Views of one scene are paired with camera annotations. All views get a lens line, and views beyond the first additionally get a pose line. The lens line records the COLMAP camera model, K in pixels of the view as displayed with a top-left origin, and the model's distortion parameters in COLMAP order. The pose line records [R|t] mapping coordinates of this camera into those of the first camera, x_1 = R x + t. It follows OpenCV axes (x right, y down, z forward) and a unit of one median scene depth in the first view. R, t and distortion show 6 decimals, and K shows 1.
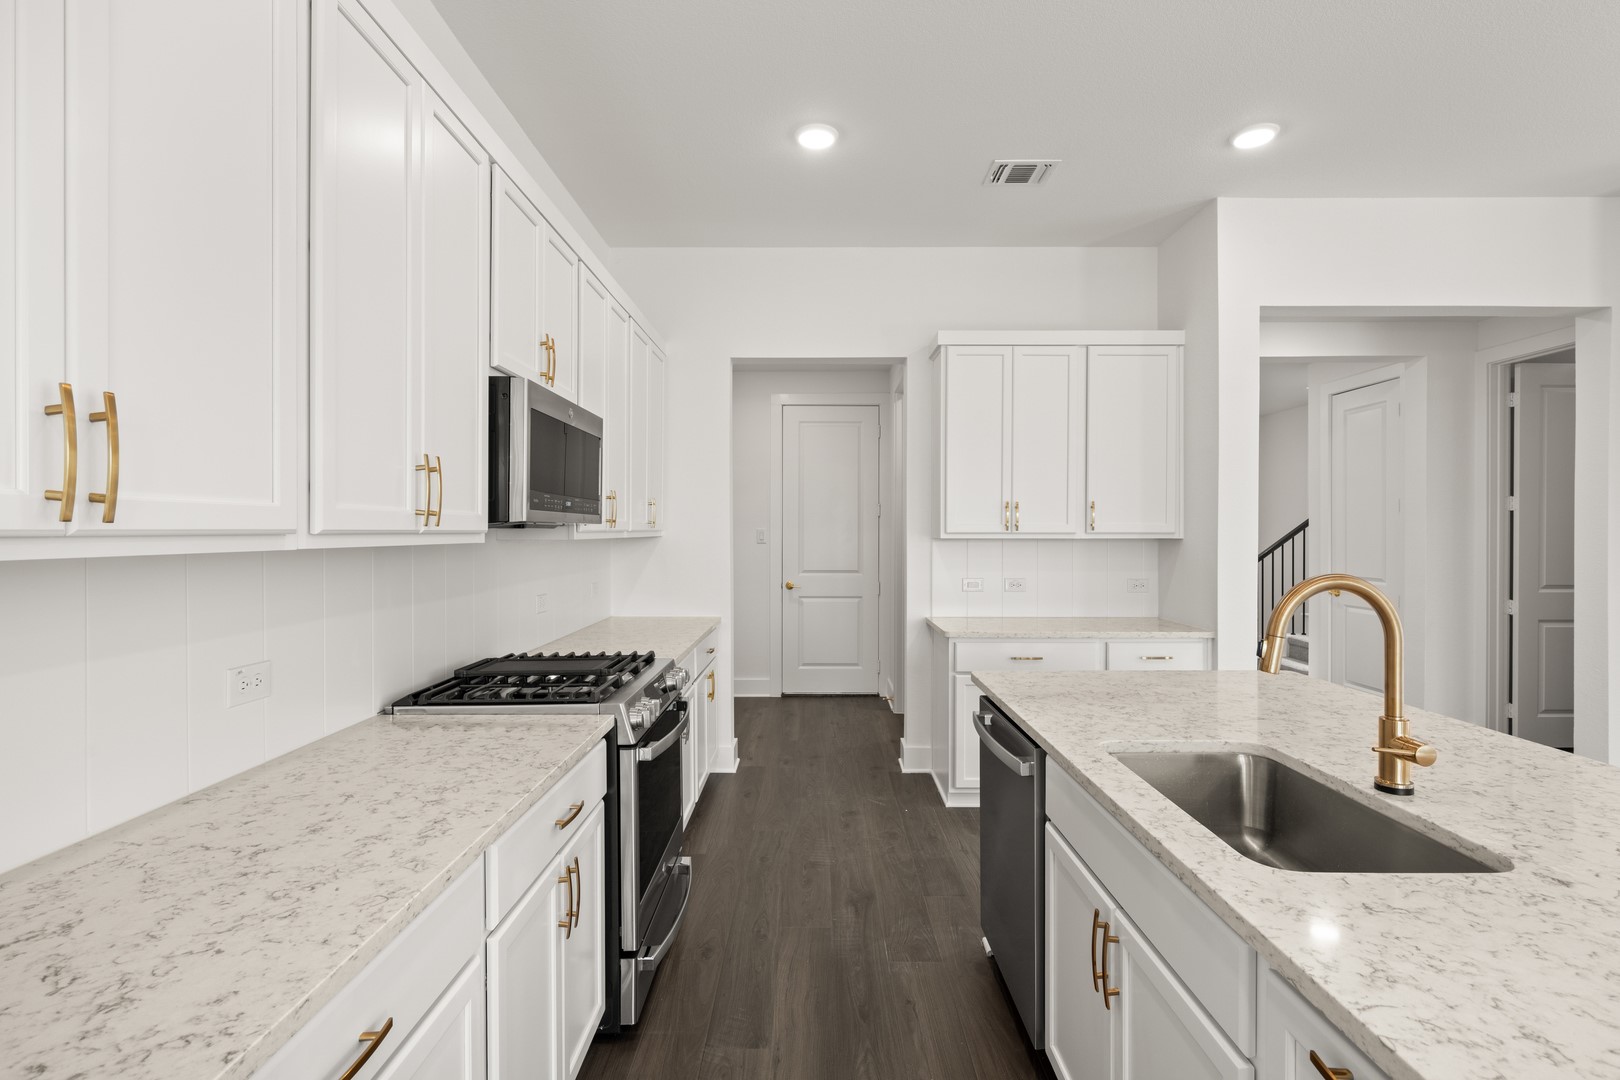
lens RADIAL K [[806.8, 0, 810.9], [0, 806.8, 538.7], [0, 0, 1]] dist [-0.000038, 0.000000]
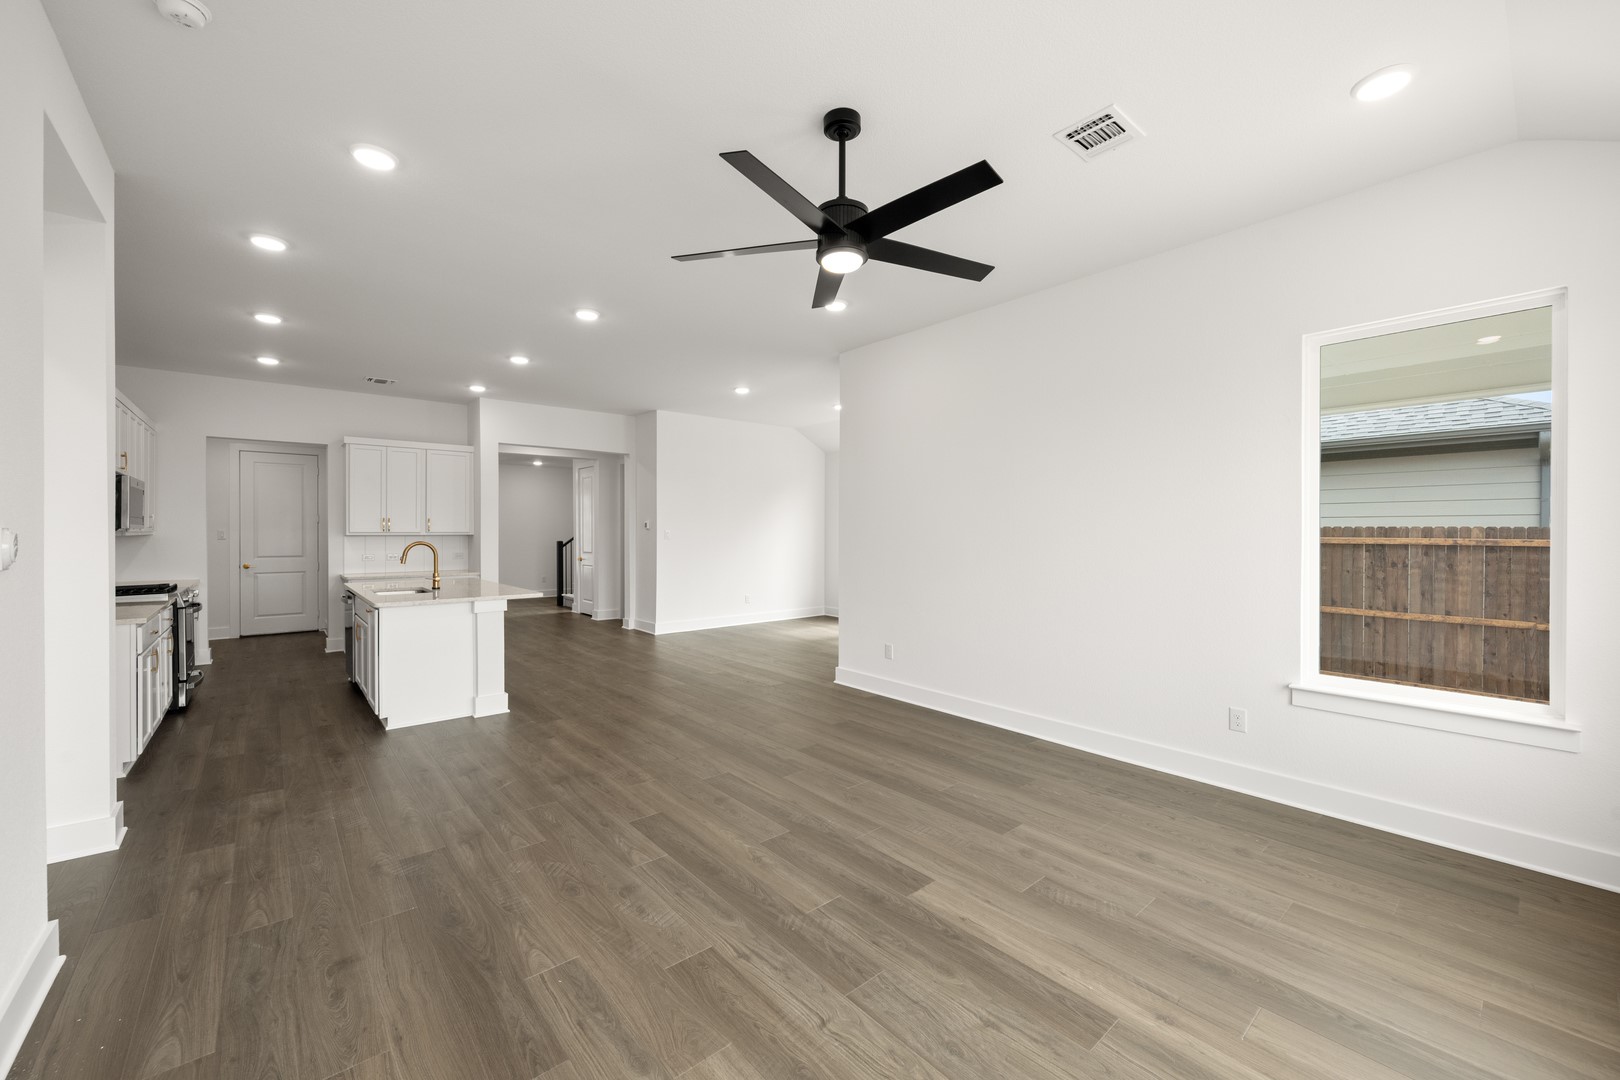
lens RADIAL K [[632.5, 0, 803.8], [0, 632.5, 533.6], [0, 0, 1]] dist [0.001320, 0.000202]
pose [[0.759217, -0.003425, 0.650829, -0.008088], [0.006611, 0.999975, -0.002449, 0.007788], [-0.650804, 0.006162, 0.759220, -1.024744]]
